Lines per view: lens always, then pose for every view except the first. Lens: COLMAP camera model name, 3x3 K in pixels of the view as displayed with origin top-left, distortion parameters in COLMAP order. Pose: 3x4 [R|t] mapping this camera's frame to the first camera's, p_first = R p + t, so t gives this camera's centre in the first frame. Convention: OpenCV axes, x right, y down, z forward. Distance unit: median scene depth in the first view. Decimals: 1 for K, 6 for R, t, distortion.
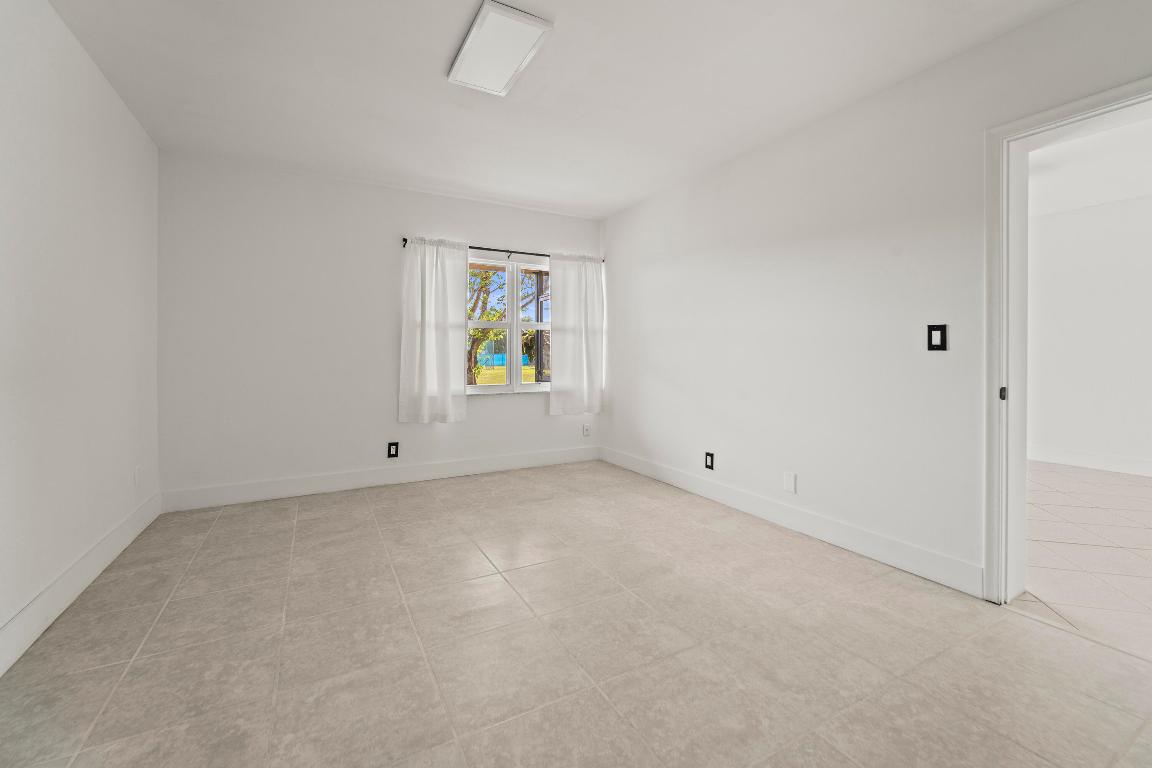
lens RADIAL K [[475.1, 0, 573.0], [0, 475.1, 346.3], [0, 0, 1]] dist [0.001394, -0.000144]
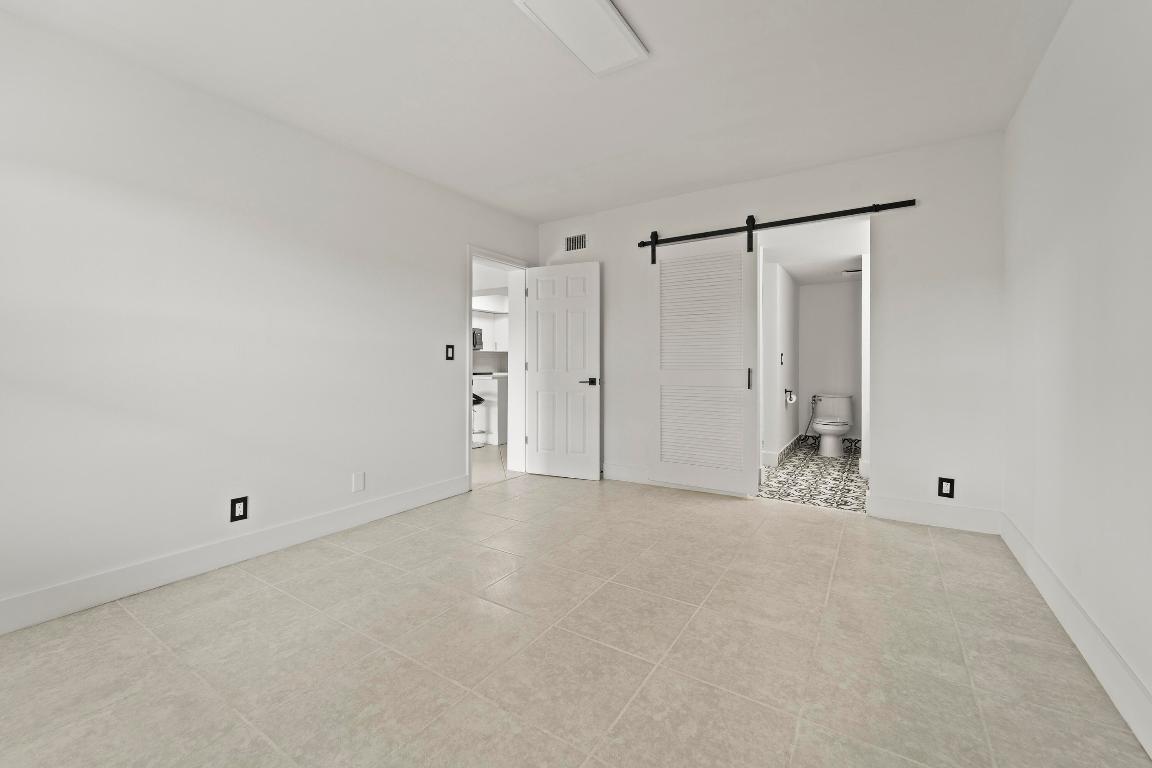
lens RADIAL K [[464.2, 0, 577.1], [0, 464.2, 371.3], [0, 0, 1]] dist [0.000689, -0.000080]
pose [[-0.471851, -0.012692, 0.881587, -0.521096], [-0.014413, 0.999874, 0.006681, 0.017606], [-0.881561, -0.009554, -0.471974, 0.799569]]
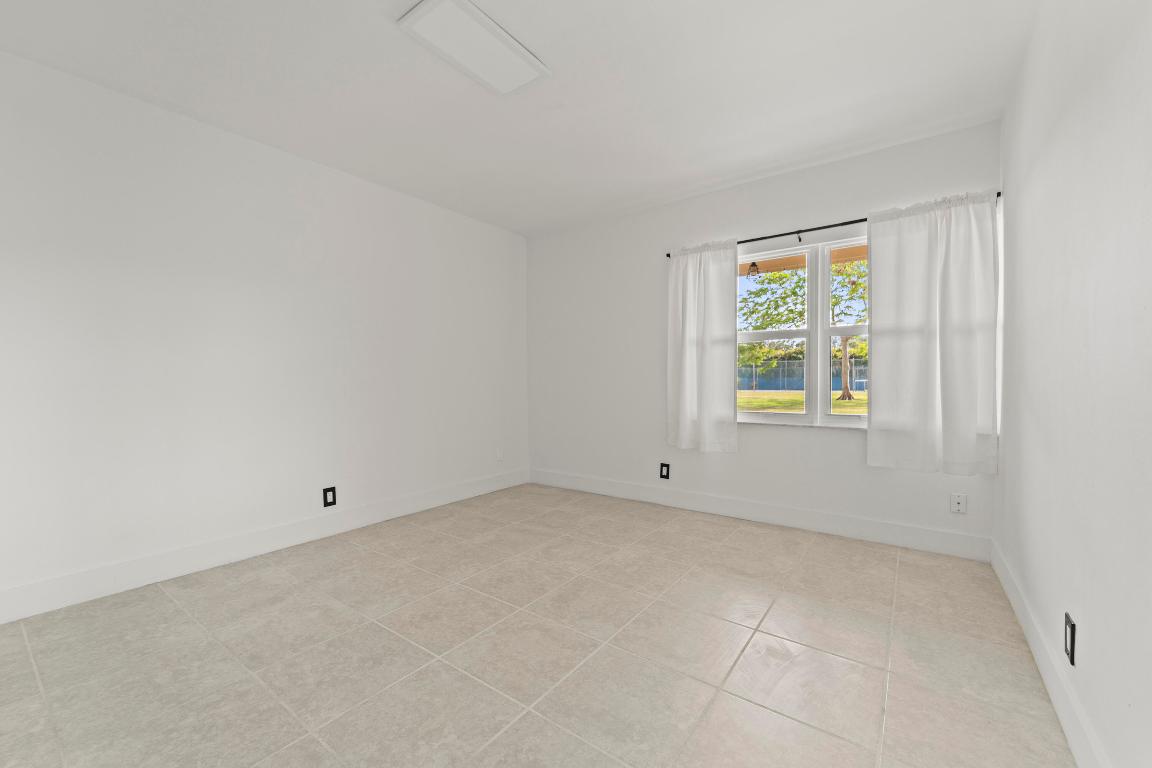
lens RADIAL K [[460.5, 0, 573.0], [0, 460.5, 381.8], [0, 0, 1]] dist [0.001997, -0.000266]
pose [[0.416322, 0.002622, -0.909213, 0.416671], [0.023976, 0.999616, 0.013861, 0.014257], [0.908901, -0.027570, 0.416100, 0.432587]]
